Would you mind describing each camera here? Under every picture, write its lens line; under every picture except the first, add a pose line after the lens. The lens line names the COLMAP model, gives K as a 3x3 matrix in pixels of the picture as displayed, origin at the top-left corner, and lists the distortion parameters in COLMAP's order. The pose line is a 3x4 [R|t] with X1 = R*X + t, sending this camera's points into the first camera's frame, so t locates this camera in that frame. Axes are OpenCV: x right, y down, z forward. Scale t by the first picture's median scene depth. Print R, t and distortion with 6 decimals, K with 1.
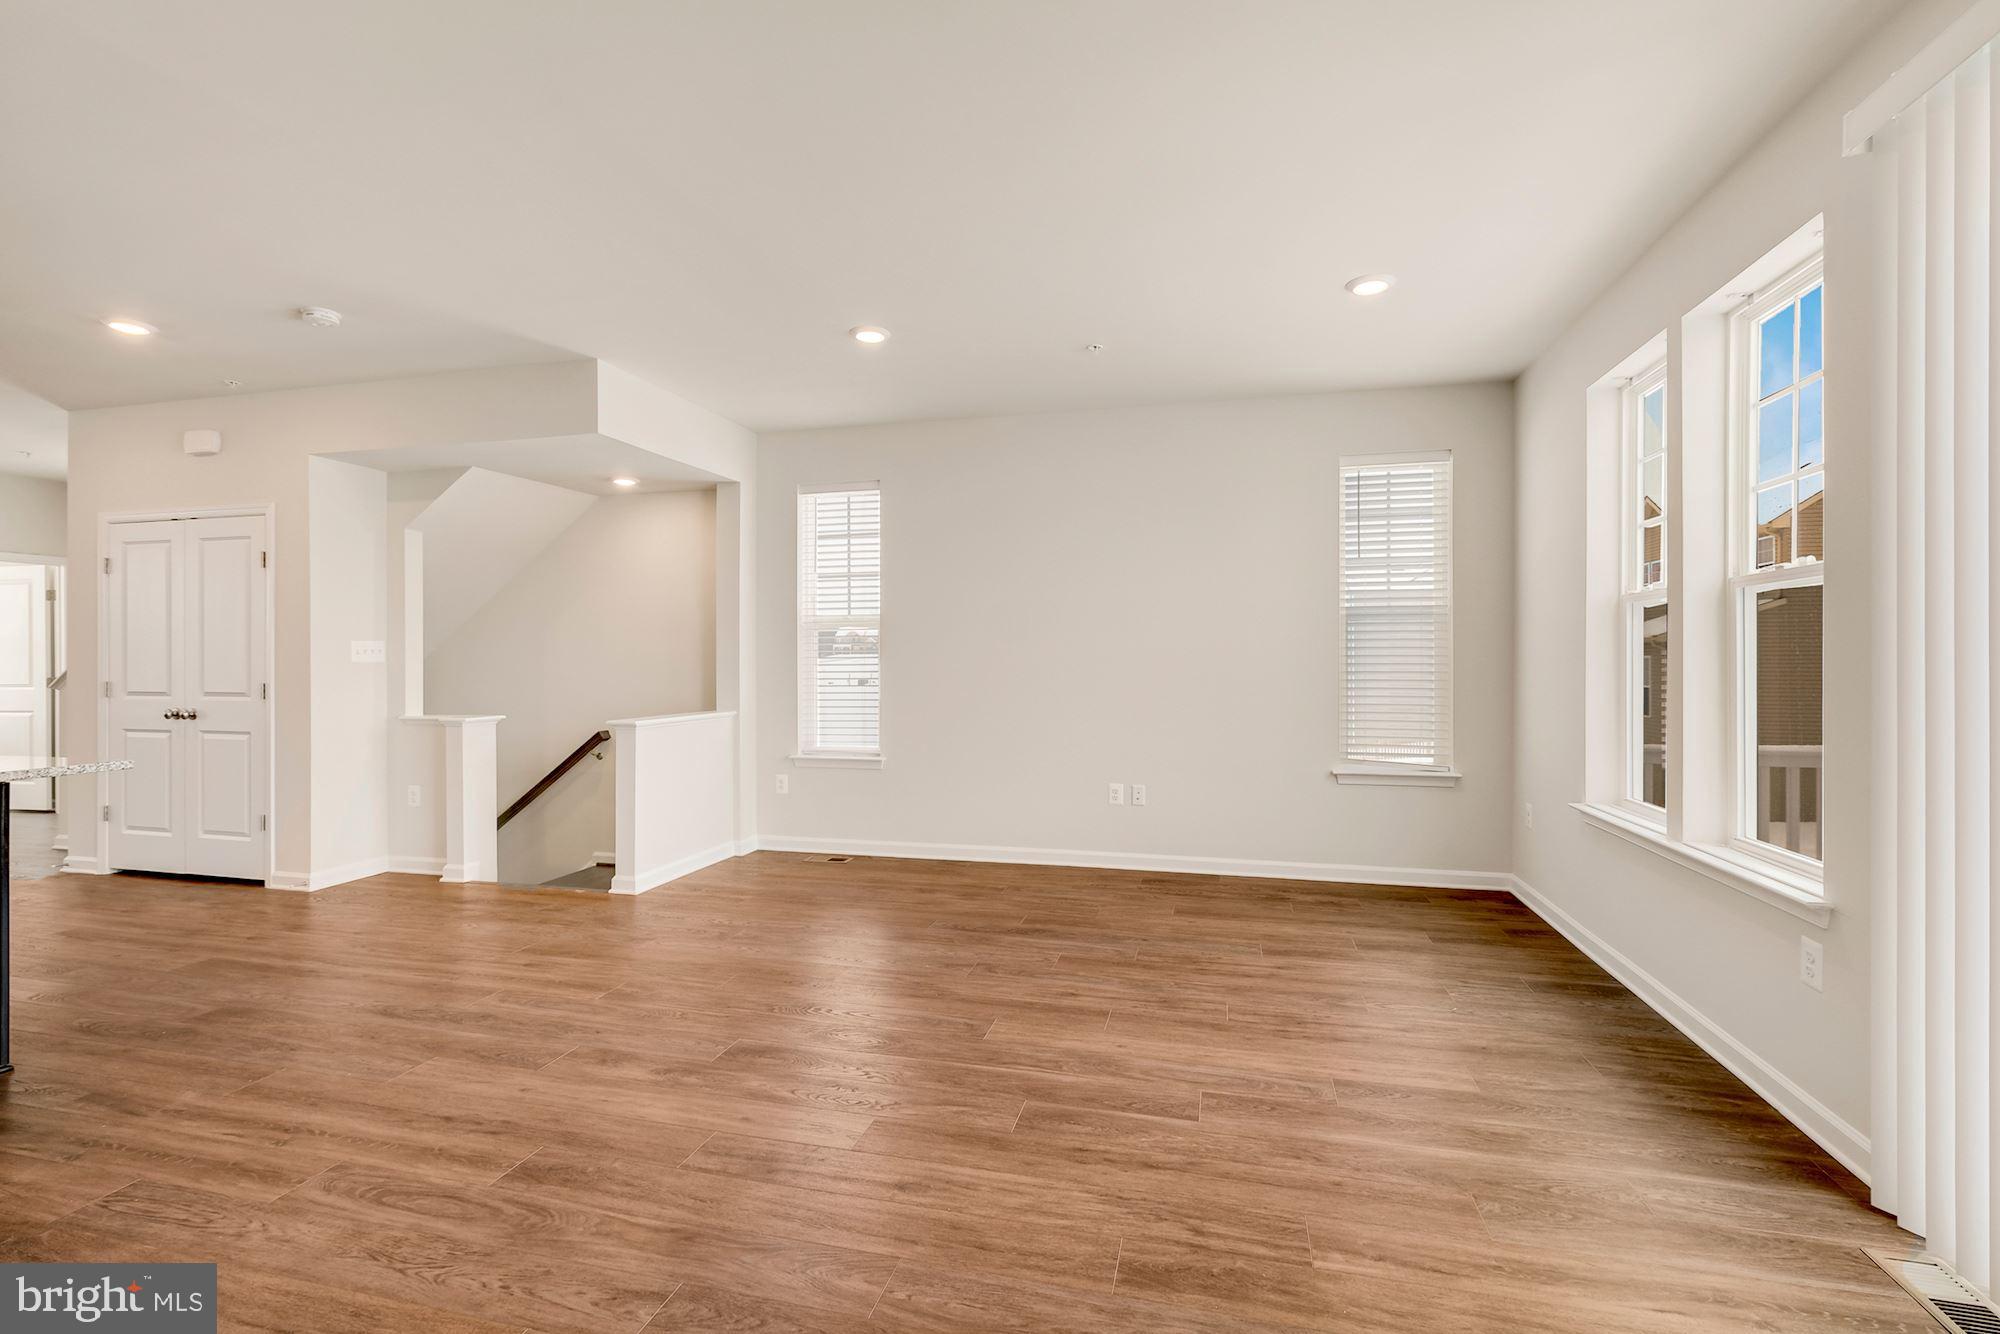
lens RADIAL K [[867.2, 0, 986.9], [0, 867.2, 650.7], [0, 0, 1]] dist [-0.002048, 0.000732]
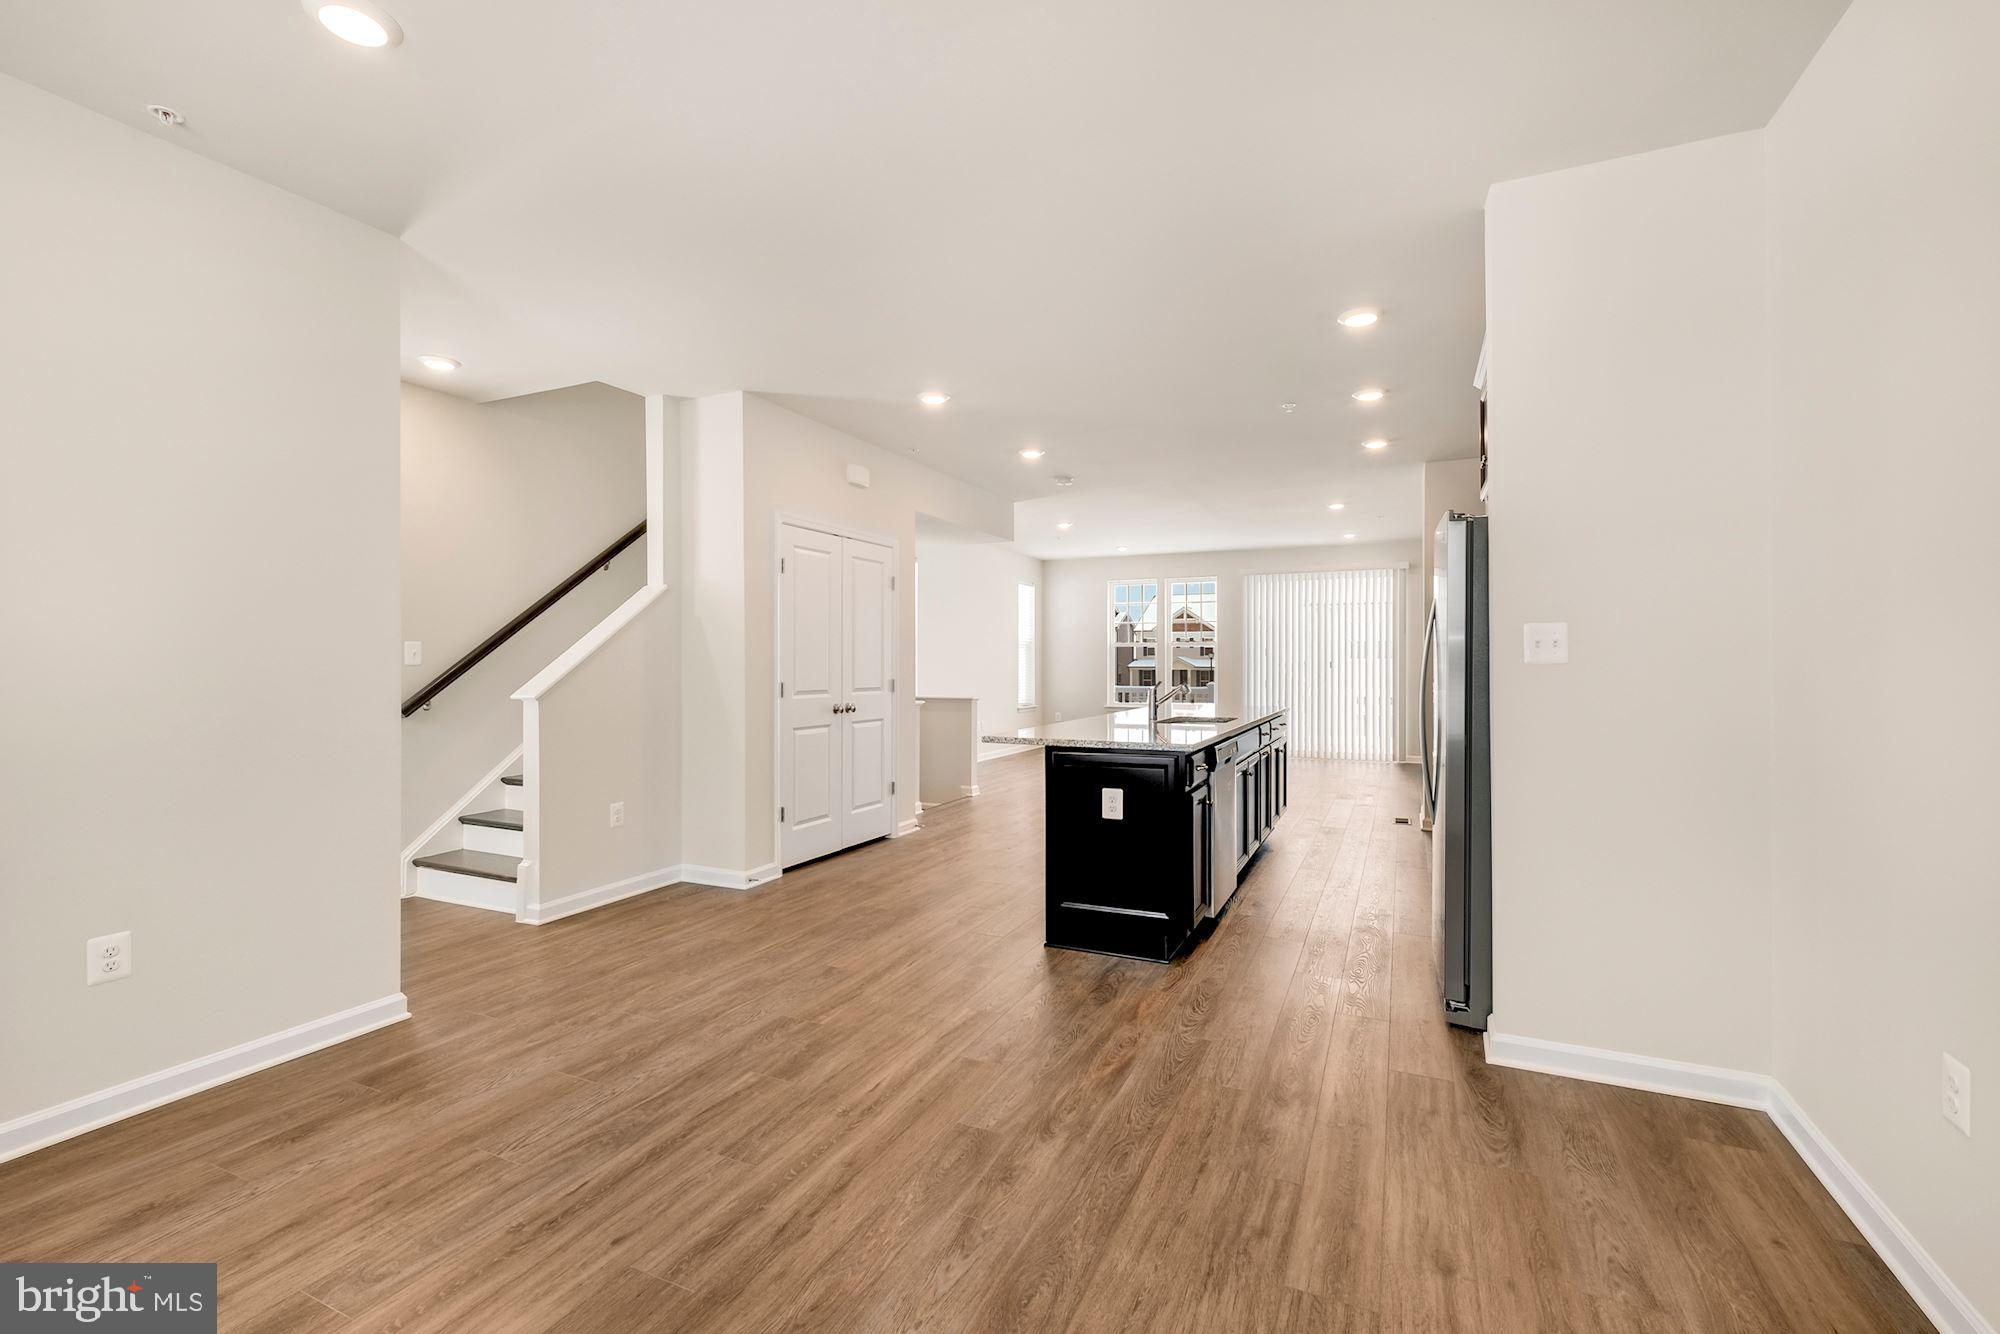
lens RADIAL K [[867.2, 0, 1004.2], [0, 867.2, 661.7], [0, 0, 1]] dist [-0.002048, 0.000732]
pose [[0.184208, 0.003355, 0.982882, -2.939713], [-0.009111, 0.999957, -0.001706, 0.017634], [-0.982845, -0.008640, 0.184230, 0.855833]]
